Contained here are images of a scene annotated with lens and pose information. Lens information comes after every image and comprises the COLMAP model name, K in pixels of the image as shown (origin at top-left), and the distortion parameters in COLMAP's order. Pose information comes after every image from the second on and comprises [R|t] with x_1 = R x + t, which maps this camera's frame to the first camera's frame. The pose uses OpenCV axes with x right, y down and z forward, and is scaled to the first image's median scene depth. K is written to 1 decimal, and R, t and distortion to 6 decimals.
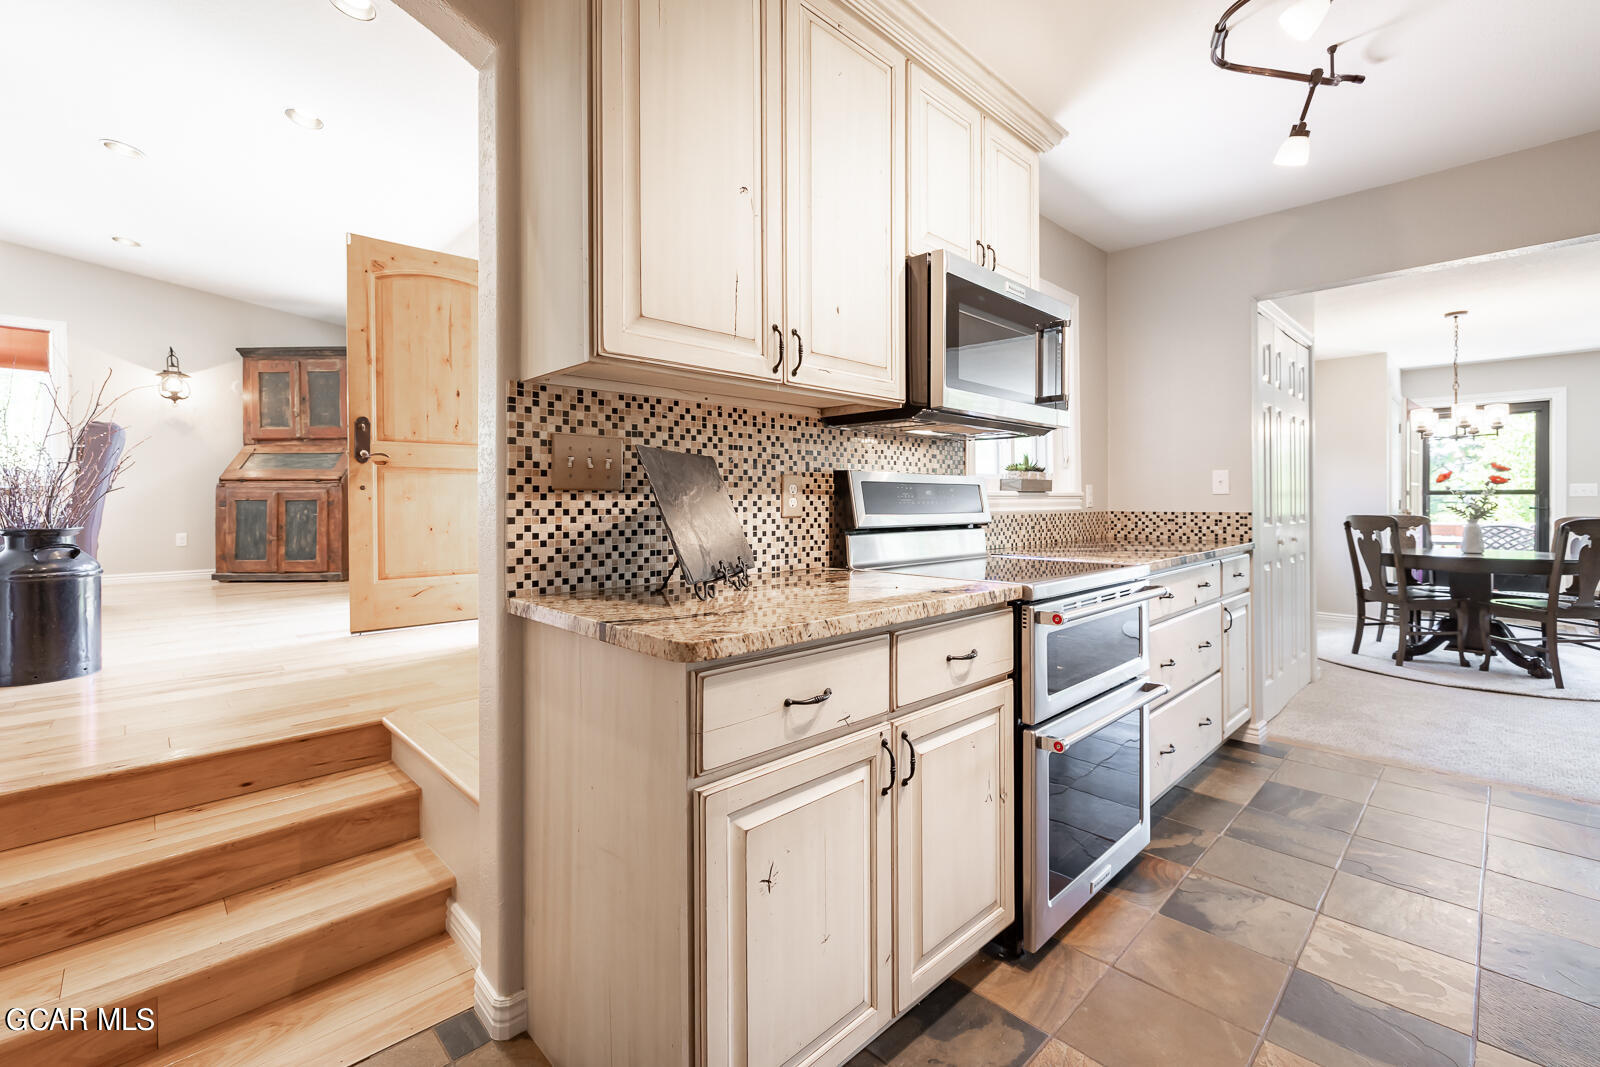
lens RADIAL K [[695.1, 0, 784.3], [0, 695.1, 499.9], [0, 0, 1]] dist [0.001579, 0.000445]
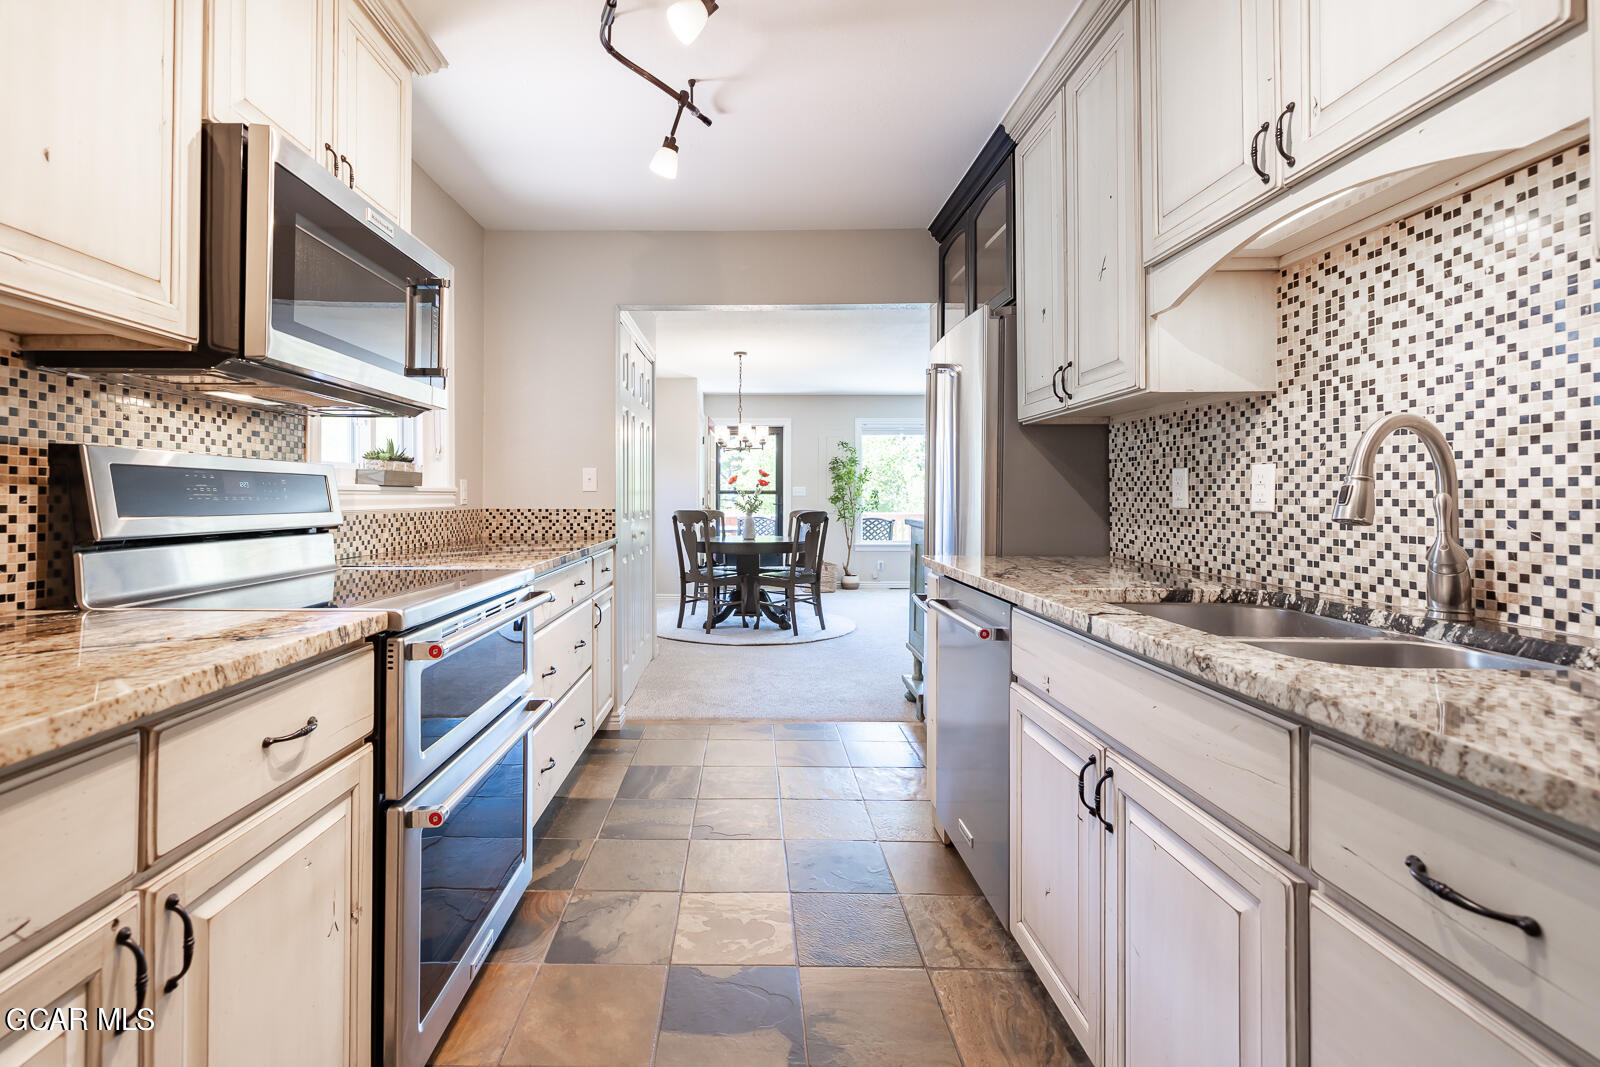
lens RADIAL K [[717.5, 0, 742.4], [0, 717.5, 488.7], [0, 0, 1]] dist [0.000751, -0.000030]
pose [[0.699306, 0.012752, 0.714709, 0.045258], [-0.004902, 0.999903, -0.013045, 0.000825], [-0.714806, 0.005619, 0.699300, 0.149669]]
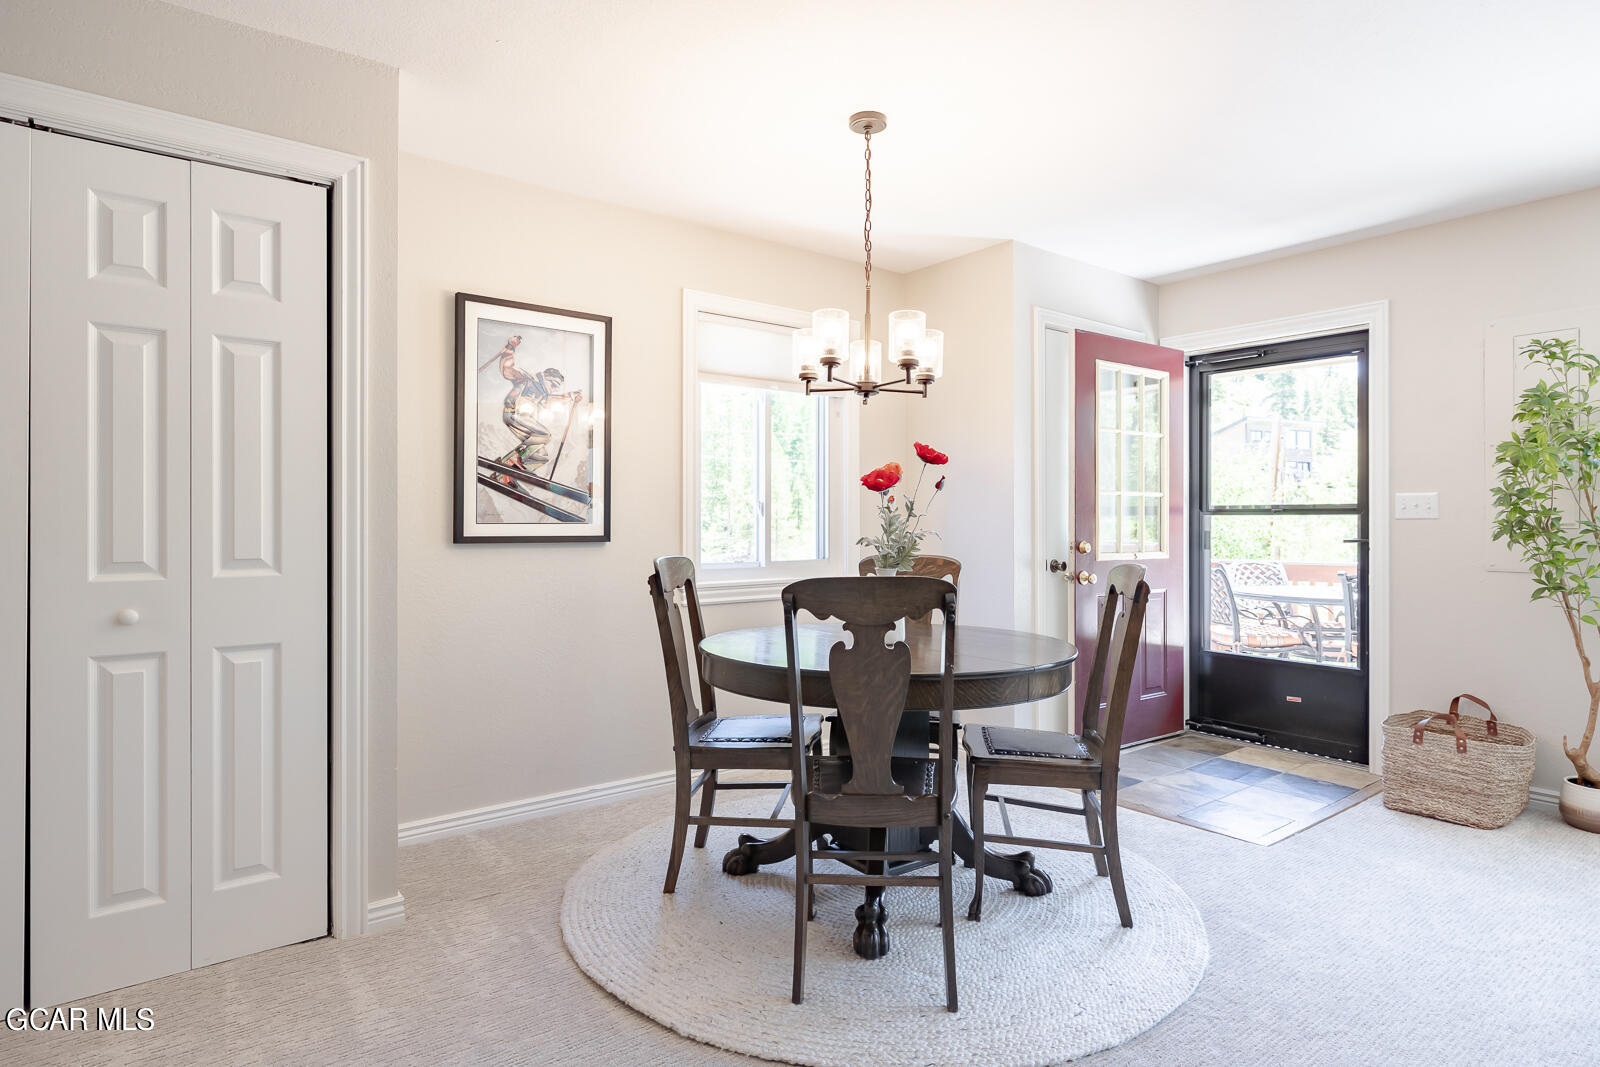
lens RADIAL K [[881.0, 0, 800.0], [0, 881.0, 533.5], [0, 0, 1]] dist [0.000562, 0.000082]
pose [[0.994625, -0.001582, -0.103529, 2.101831], [0.002549, 0.999954, 0.009201, -0.003357], [0.103510, -0.009415, 0.994584, 0.894458]]
